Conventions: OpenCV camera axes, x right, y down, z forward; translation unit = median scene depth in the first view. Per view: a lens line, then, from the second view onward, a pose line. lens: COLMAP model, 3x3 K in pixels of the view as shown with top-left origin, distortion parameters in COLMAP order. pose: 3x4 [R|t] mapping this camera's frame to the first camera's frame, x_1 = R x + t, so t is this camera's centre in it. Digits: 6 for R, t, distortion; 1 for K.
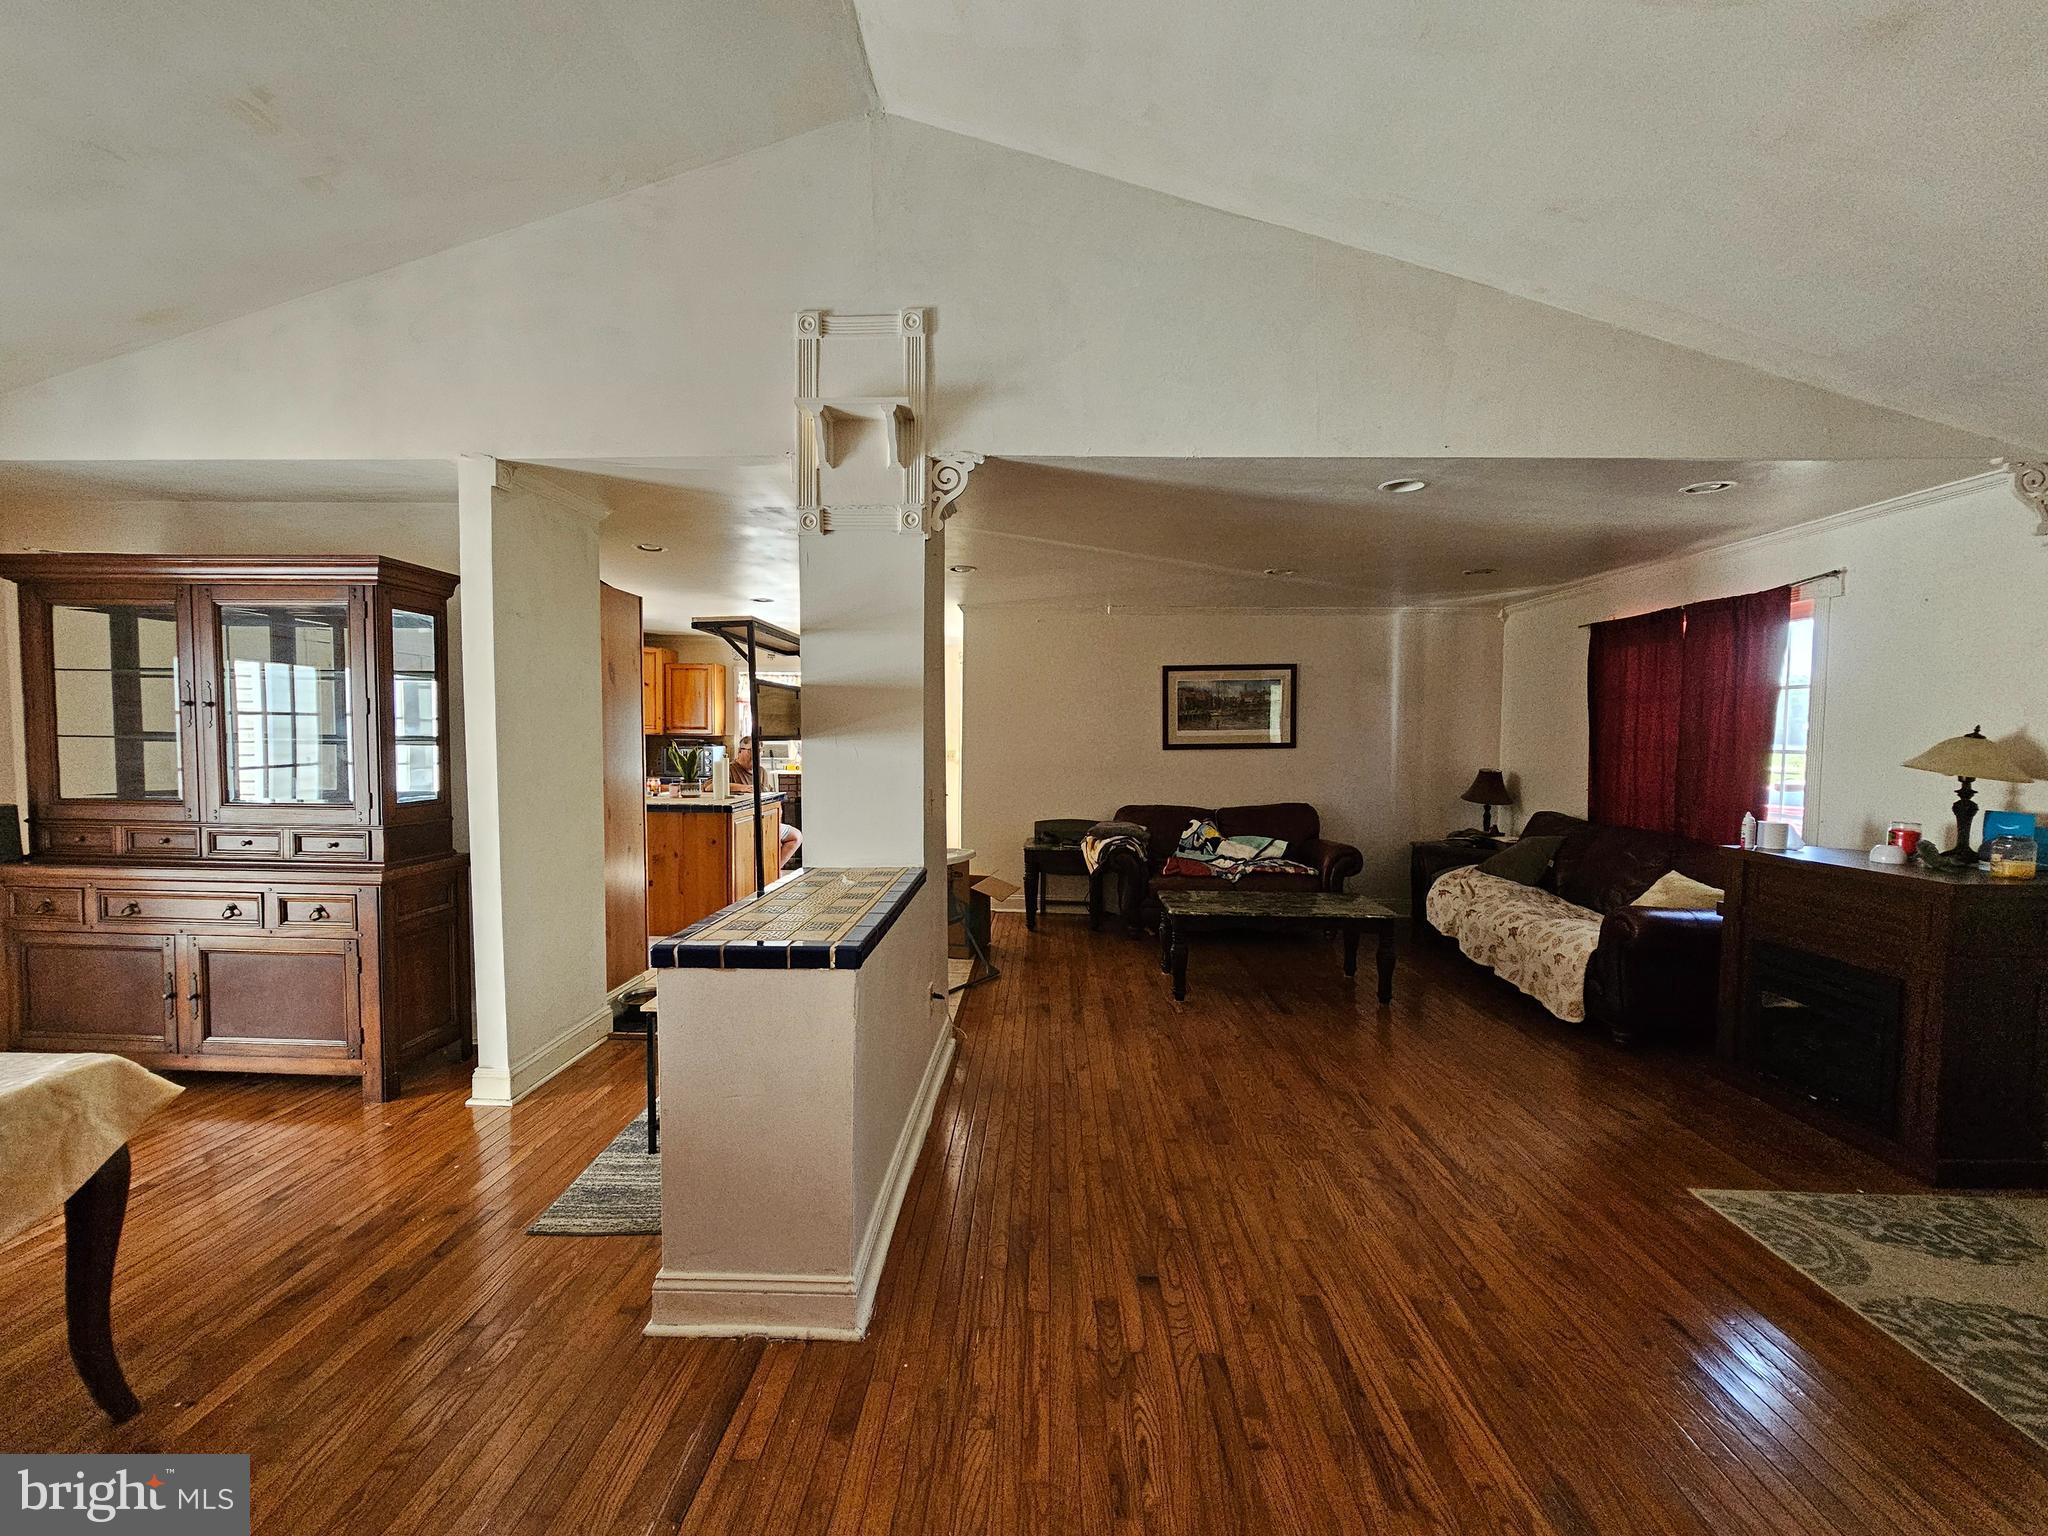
lens RADIAL K [[841.1, 0, 1023.4], [0, 841.1, 768.6], [0, 0, 1]] dist [-0.007423, 0.002352]
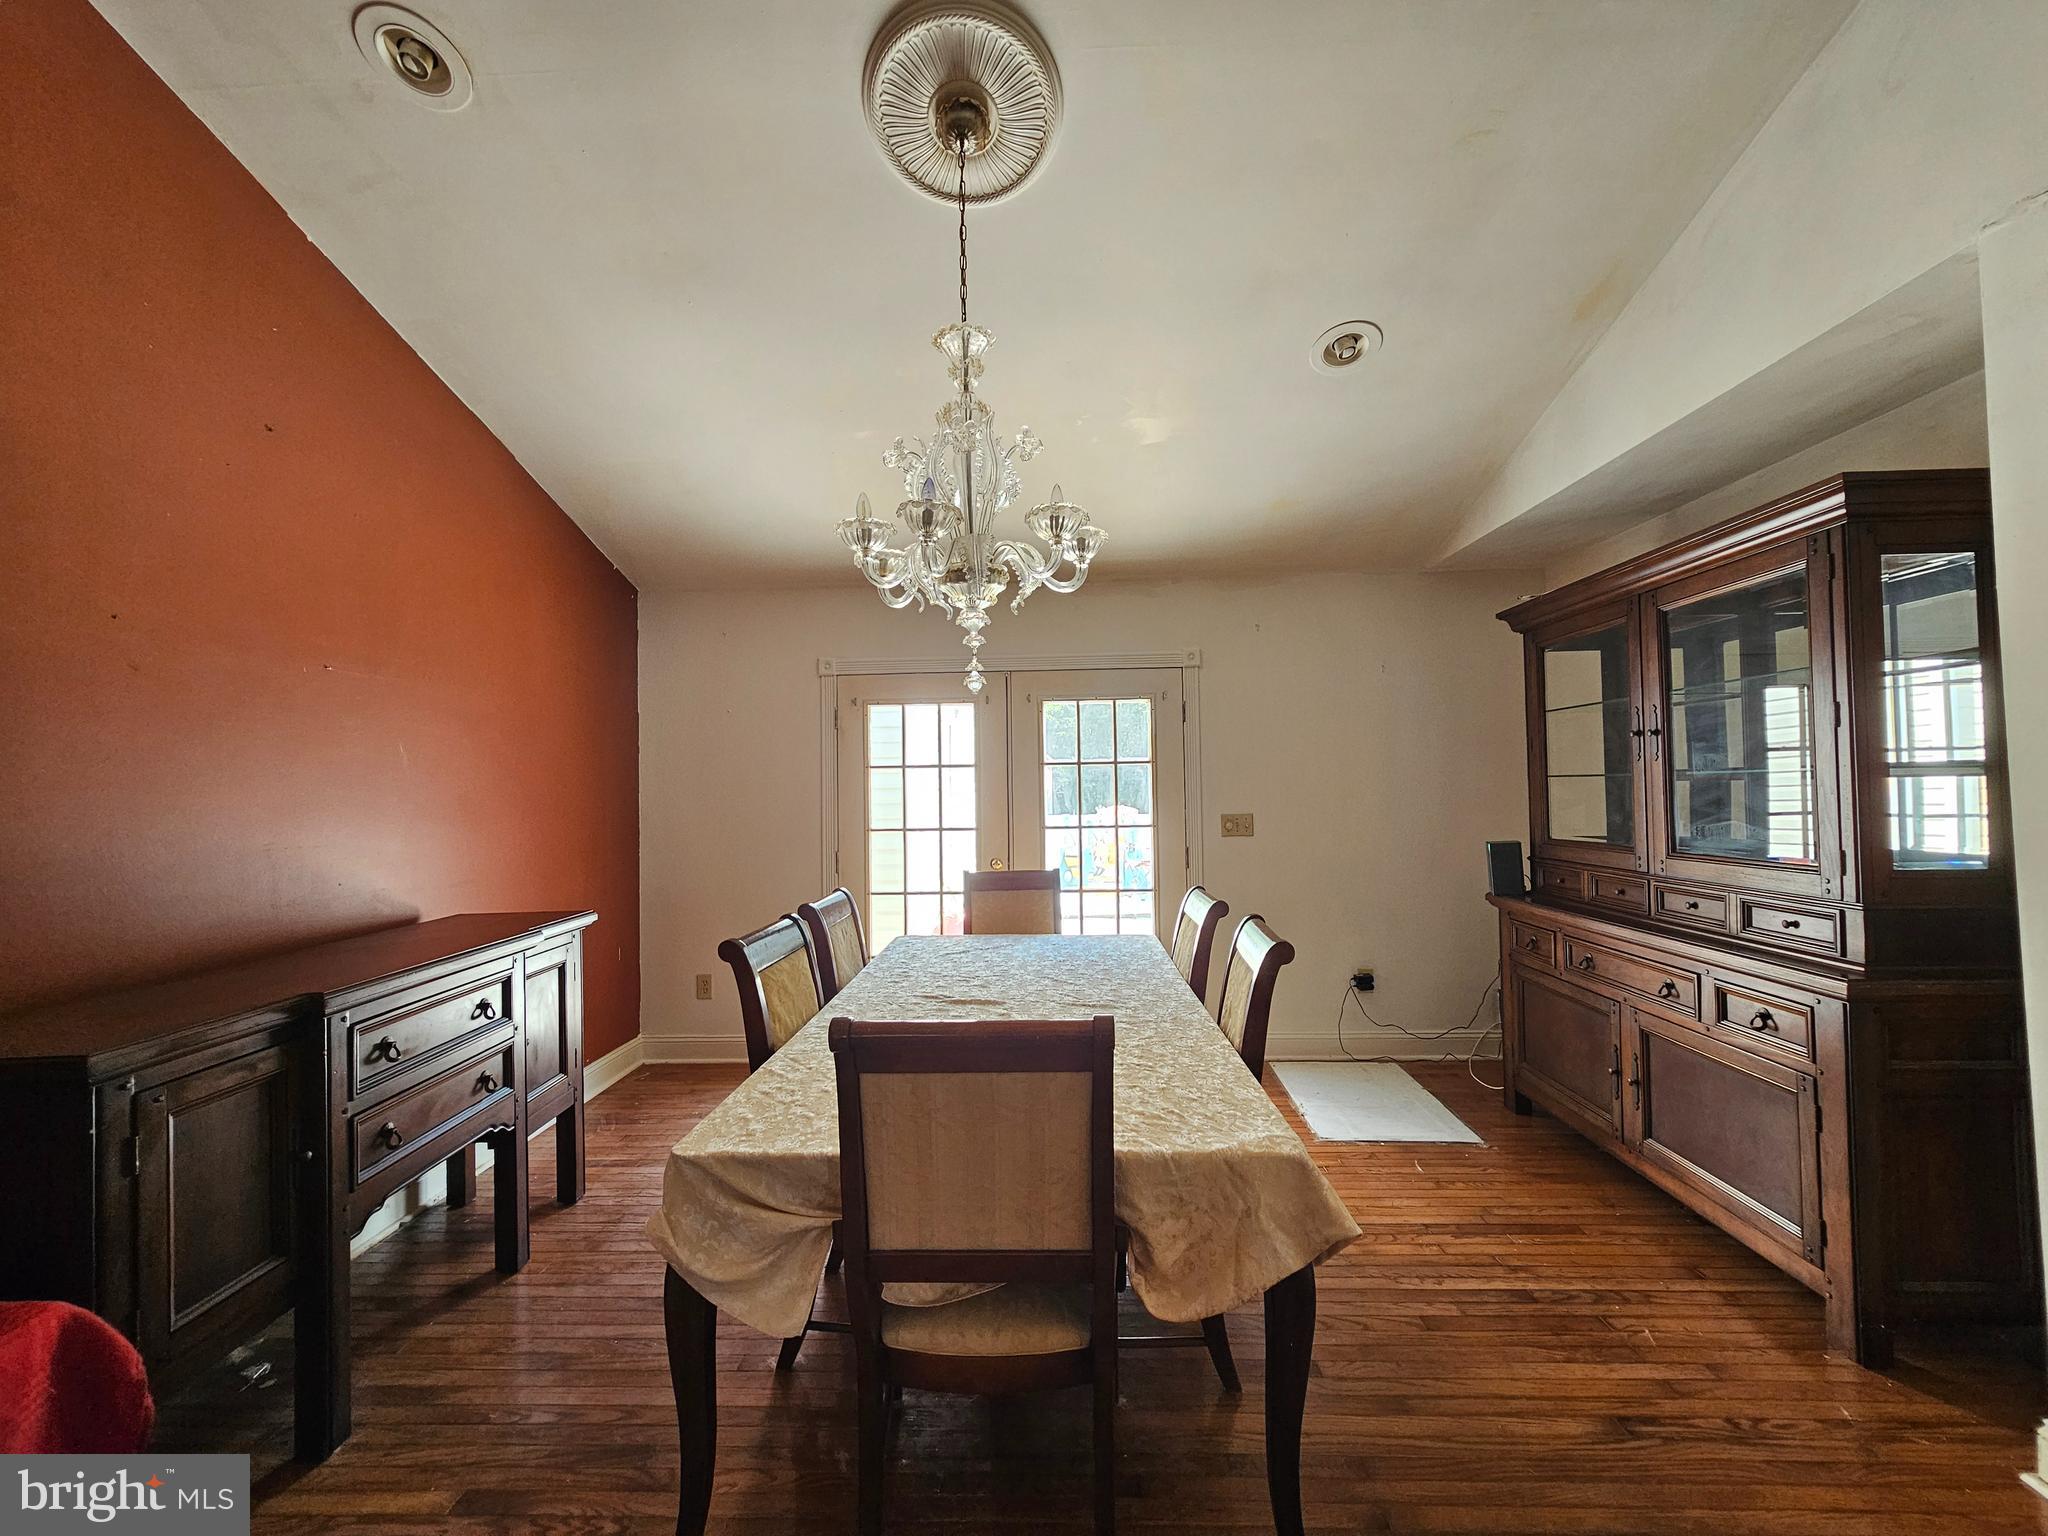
lens RADIAL K [[841.1, 0, 1022.3], [0, 841.1, 772.7], [0, 0, 1]] dist [-0.007423, 0.002352]
pose [[0.000888, -0.035174, -0.999381, -0.143290], [-0.027883, 0.998992, -0.035185, 0.009940], [0.999611, 0.027897, -0.000093, 0.378219]]
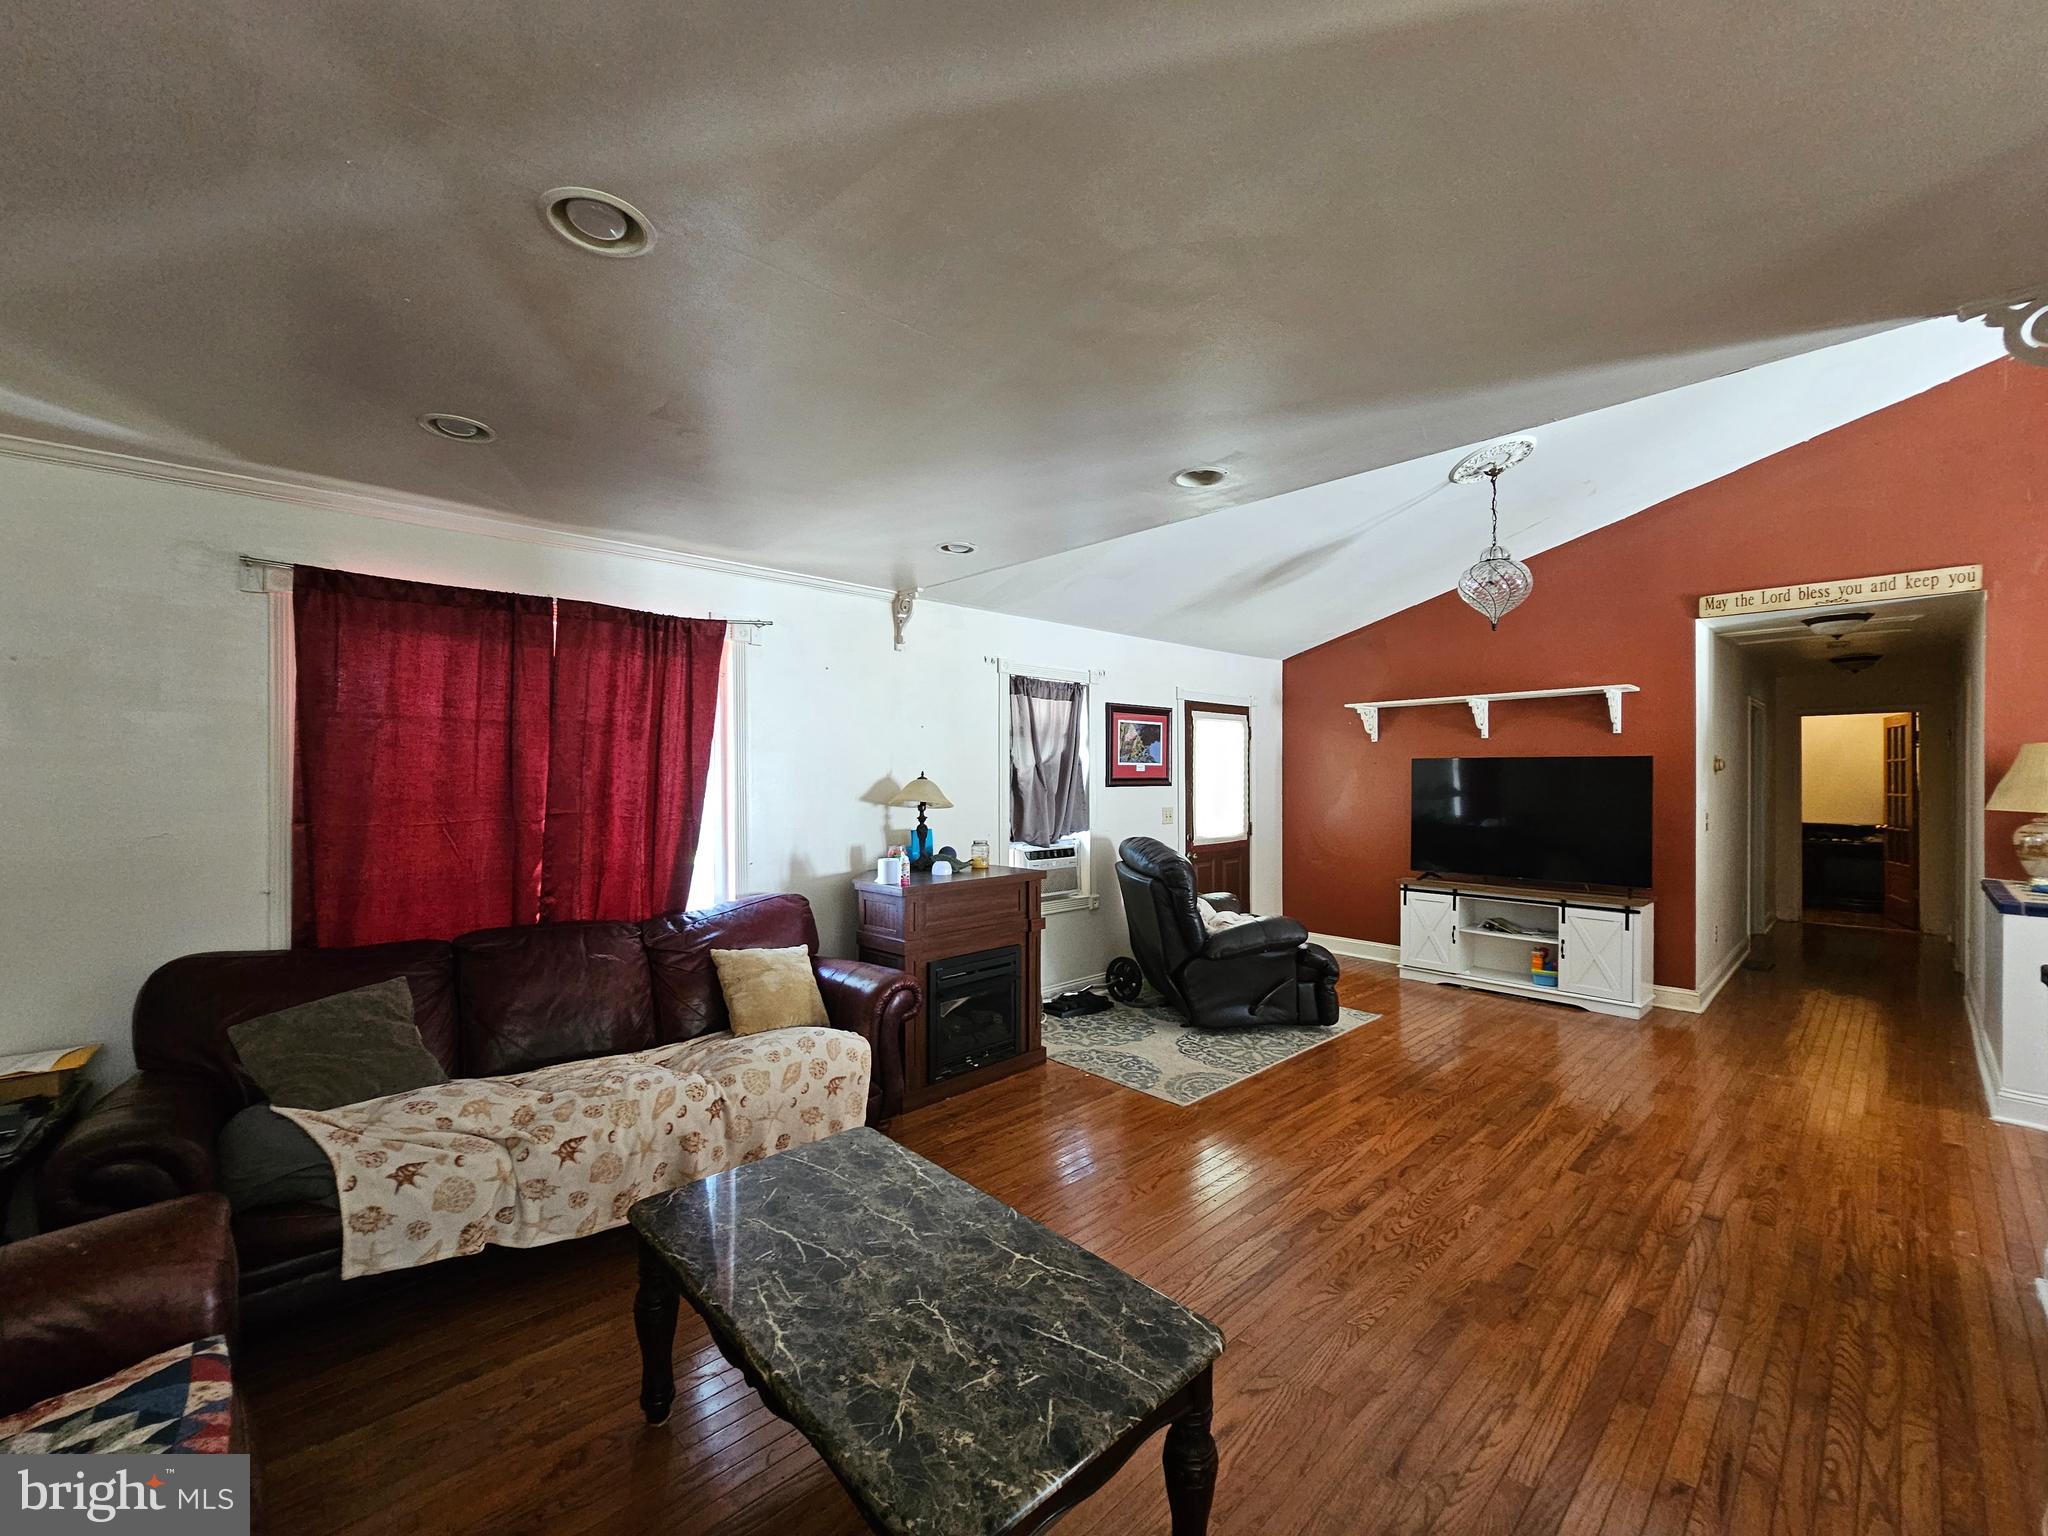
lens RADIAL K [[841.1, 0, 1023.3], [0, 841.1, 768.0], [0, 0, 1]] dist [-0.007423, 0.002352]
pose [[-0.709054, -0.004236, 0.705141, -0.000153], [0.025911, 0.999150, 0.032057, -0.086872], [-0.704678, 0.041001, -0.708342, 1.687242]]
